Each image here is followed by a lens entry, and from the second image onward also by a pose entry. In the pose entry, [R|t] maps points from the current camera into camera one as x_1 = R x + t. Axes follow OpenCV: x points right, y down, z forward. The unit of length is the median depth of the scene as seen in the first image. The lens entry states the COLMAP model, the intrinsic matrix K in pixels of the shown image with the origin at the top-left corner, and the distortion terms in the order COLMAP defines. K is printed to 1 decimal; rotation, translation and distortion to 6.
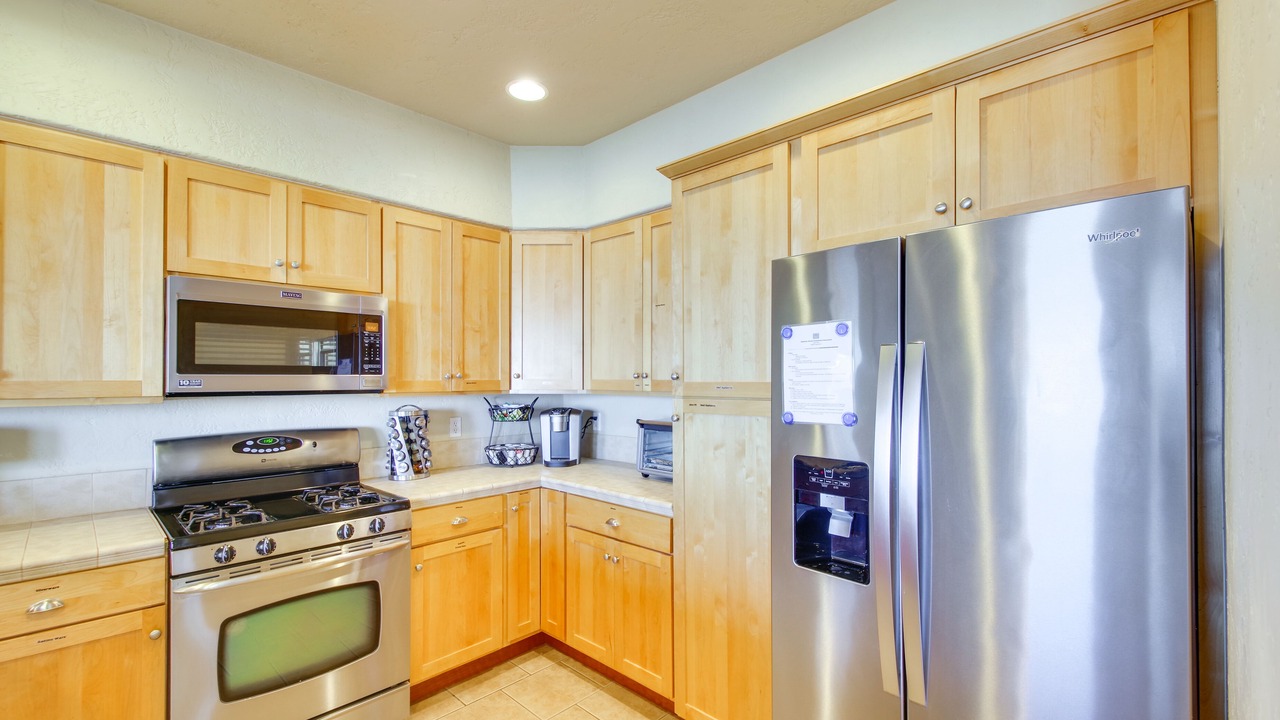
lens RADIAL K [[583.9, 0, 632.4], [0, 583.9, 372.2], [0, 0, 1]] dist [0.002833, 0.000309]
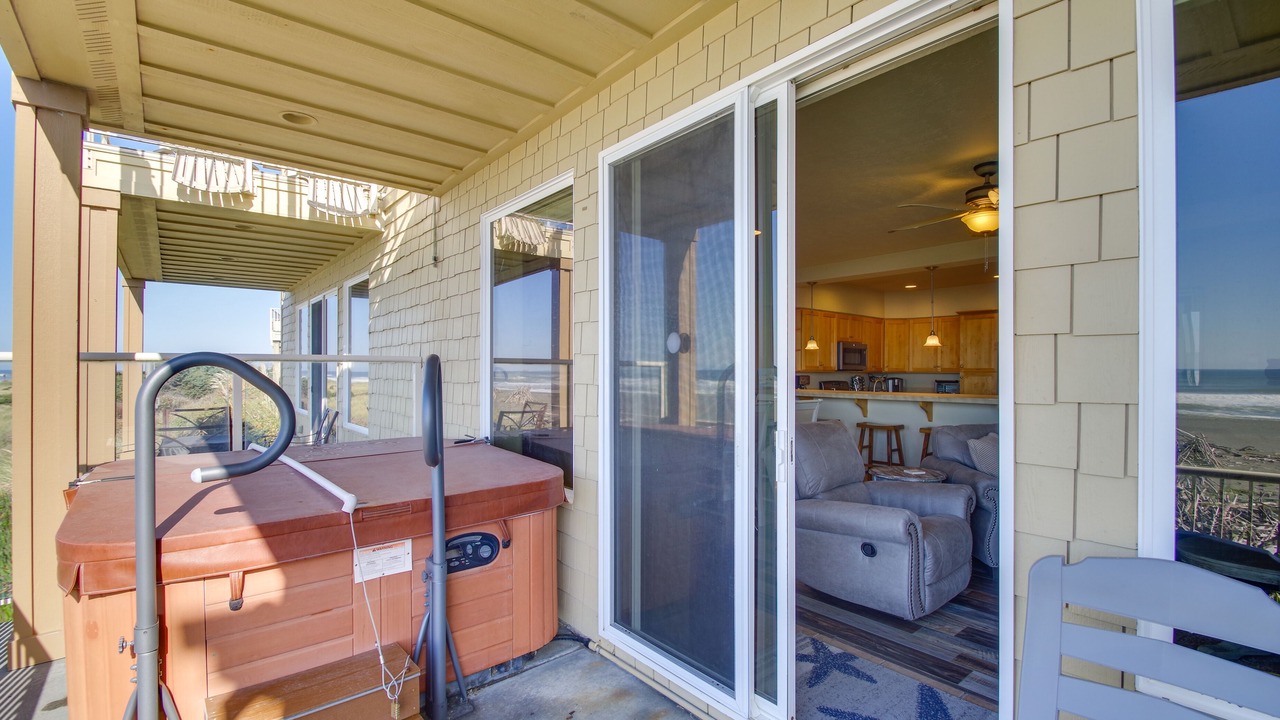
lens RADIAL K [[583.9, 0, 632.4], [0, 583.9, 372.2], [0, 0, 1]] dist [0.002833, 0.000309]
pose [[0.996068, 0.002877, -0.088546, -1.744407], [-0.001922, 0.999939, 0.010873, 0.006163], [0.088572, -0.010660, 0.996013, -3.019590]]
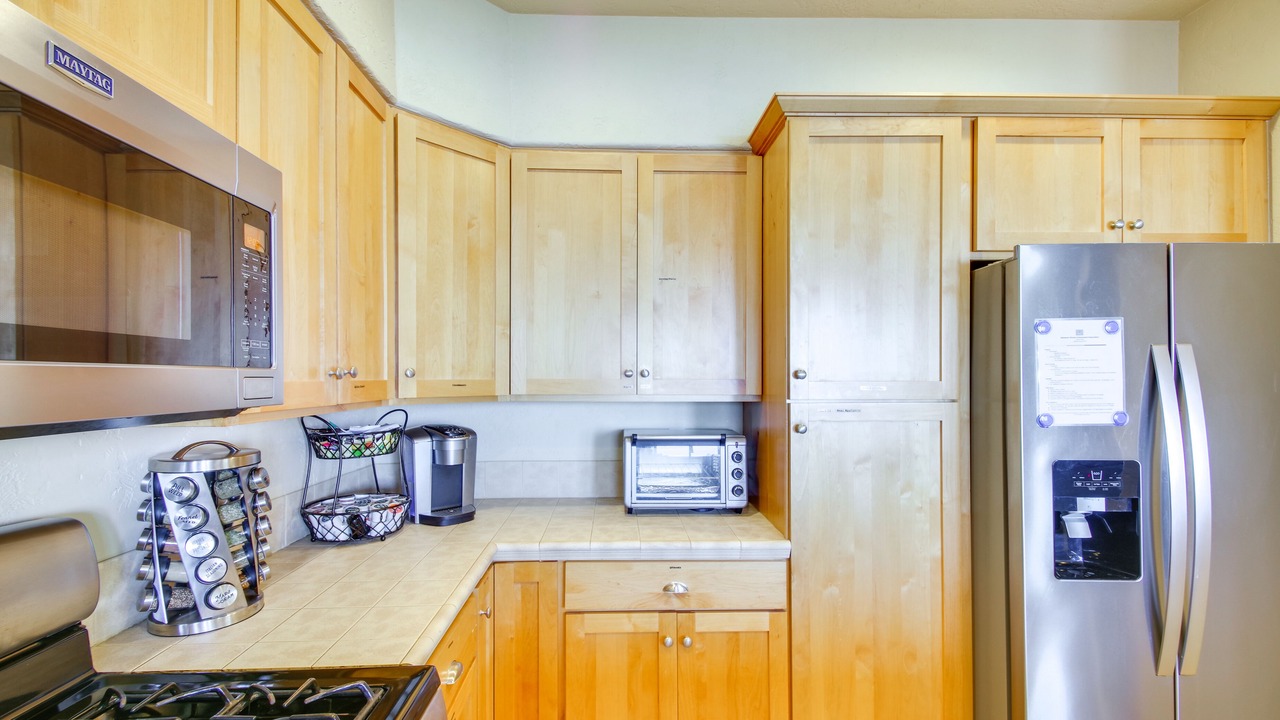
lens RADIAL K [[561.9, 0, 633.8], [0, 561.9, 371.4], [0, 0, 1]] dist [0.021931, -0.012401]
pose [[0.674758, 0.006490, 0.738011, -0.625839], [-0.007759, 0.999968, -0.001700, 0.006154], [-0.737998, -0.004579, 0.674787, 0.668668]]
